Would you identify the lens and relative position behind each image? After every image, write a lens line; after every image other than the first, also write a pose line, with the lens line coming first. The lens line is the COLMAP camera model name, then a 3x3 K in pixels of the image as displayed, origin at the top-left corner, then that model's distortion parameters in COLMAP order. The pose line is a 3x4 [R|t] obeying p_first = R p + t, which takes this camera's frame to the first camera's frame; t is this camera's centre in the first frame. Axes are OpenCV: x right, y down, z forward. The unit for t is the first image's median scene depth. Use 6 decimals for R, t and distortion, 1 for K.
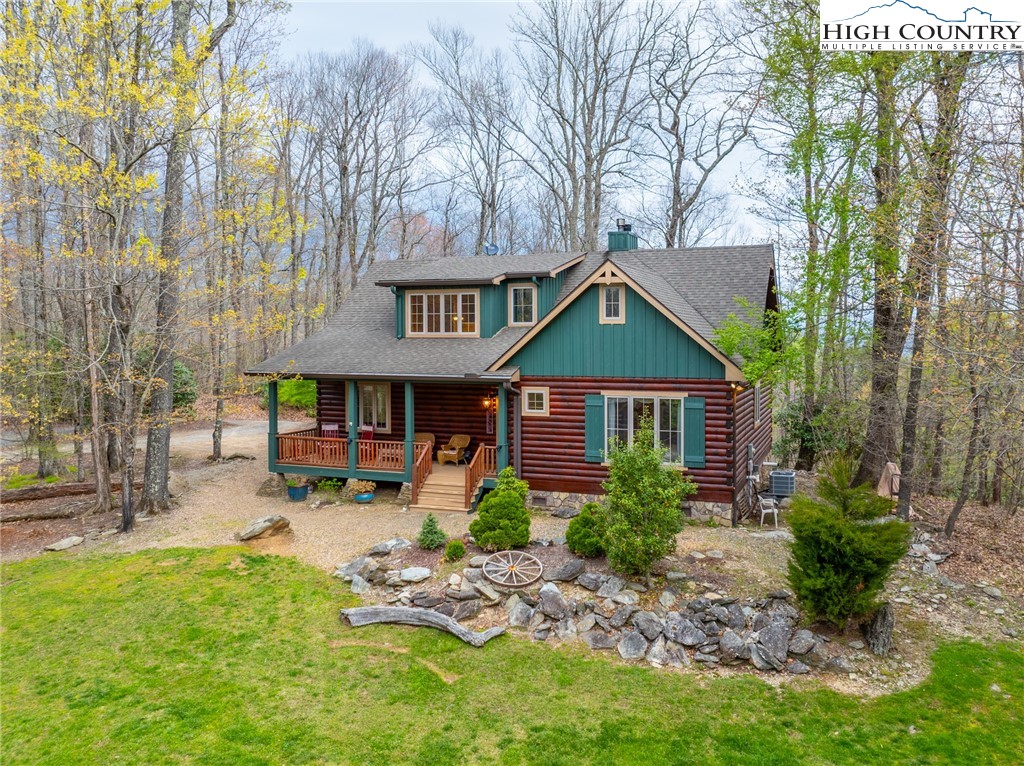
lens RADIAL K [[786.2, 0, 563.2], [0, 786.2, 361.9], [0, 0, 1]] dist [-0.031868, -0.000330]
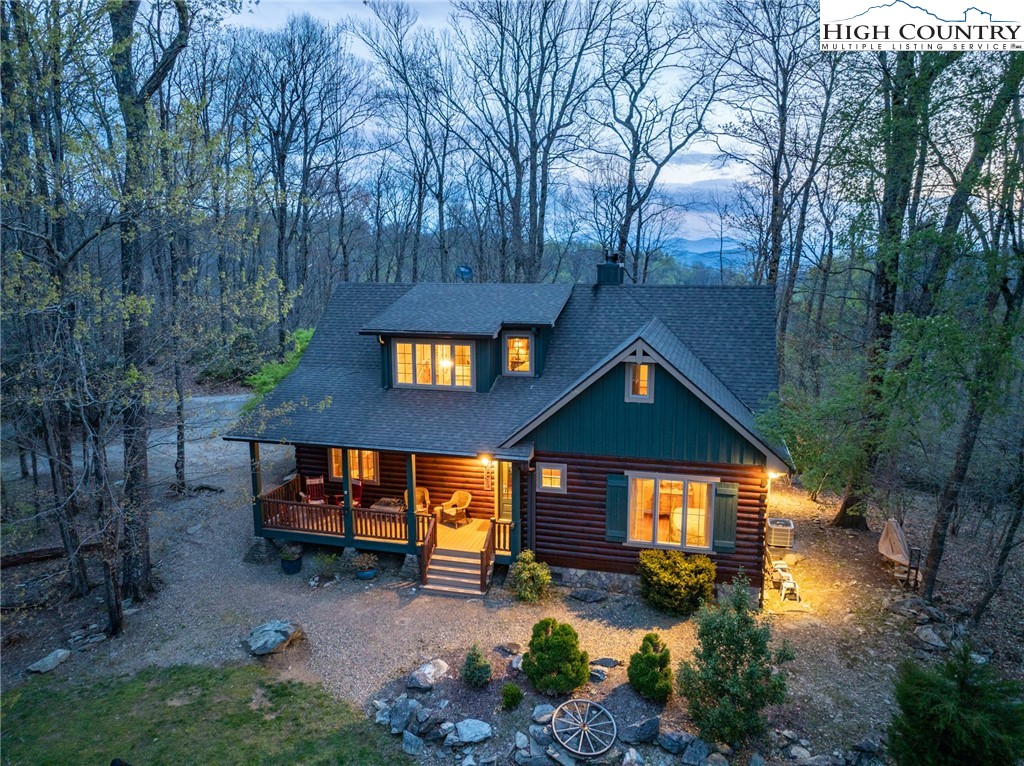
lens RADIAL K [[710.6, 0, 512.5], [0, 710.6, 382.6], [0, 0, 1]] dist [-0.044282, 0.017568]
pose [[0.996089, -0.017613, 0.086585, -0.167243], [0.004903, 0.989440, 0.144862, -0.203243], [-0.088222, -0.143870, 0.985656, 0.193072]]
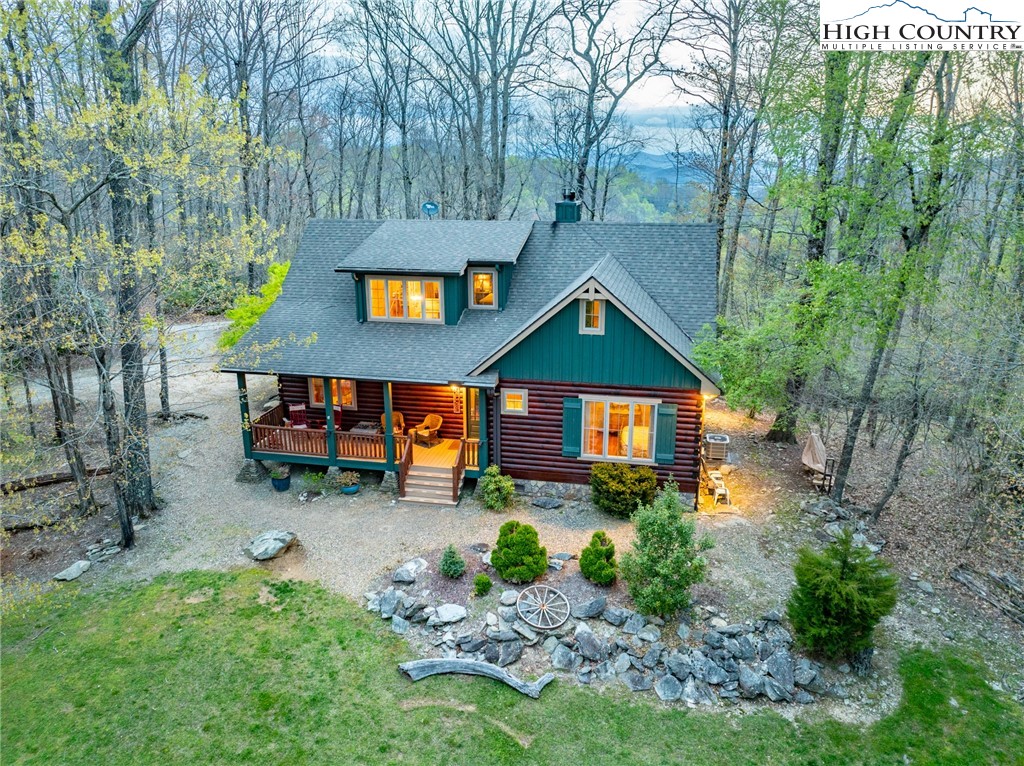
lens RADIAL K [[710.6, 0, 513.7], [0, 710.6, 385.9], [0, 0, 1]] dist [-0.044282, 0.017568]
pose [[0.989729, -0.041449, 0.136815, -0.181277], [0.004757, 0.966062, 0.258267, -0.237238], [-0.142877, -0.254964, 0.956337, 0.093199]]
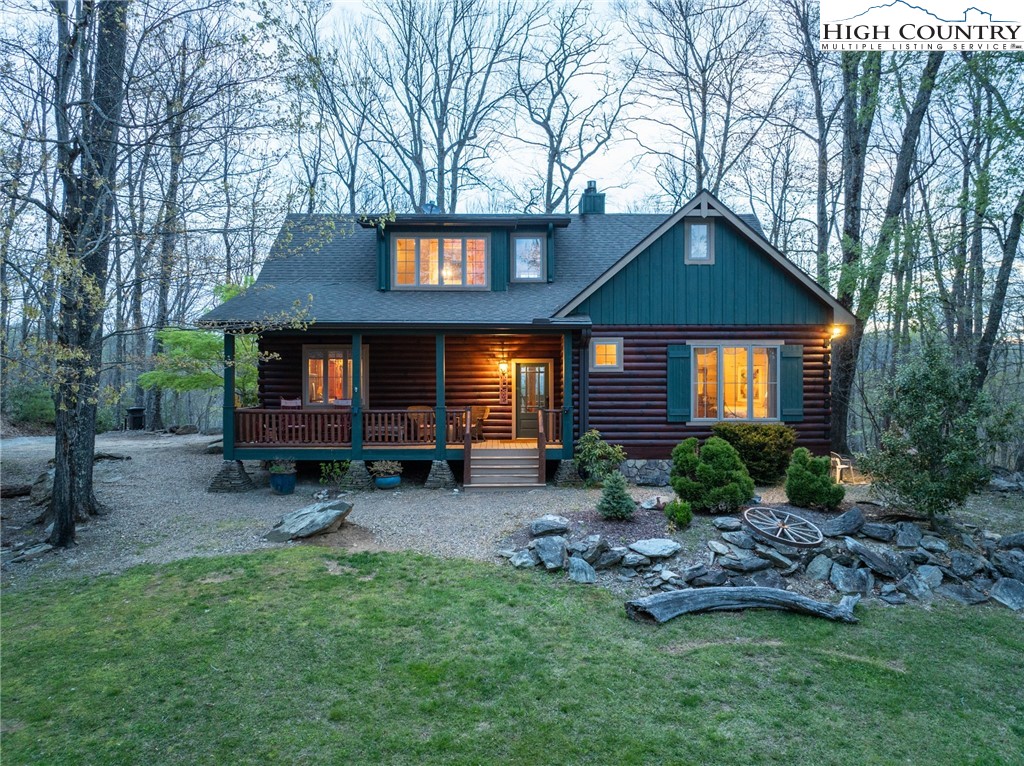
lens RADIAL K [[710.6, 0, 512.0], [0, 710.6, 385.6], [0, 0, 1]] dist [-0.044282, 0.017568]
pose [[0.934136, -0.004473, 0.356888, -0.440518], [0.011356, 0.999788, -0.017193, 0.104234], [-0.356736, 0.020114, 0.933989, 0.345647]]
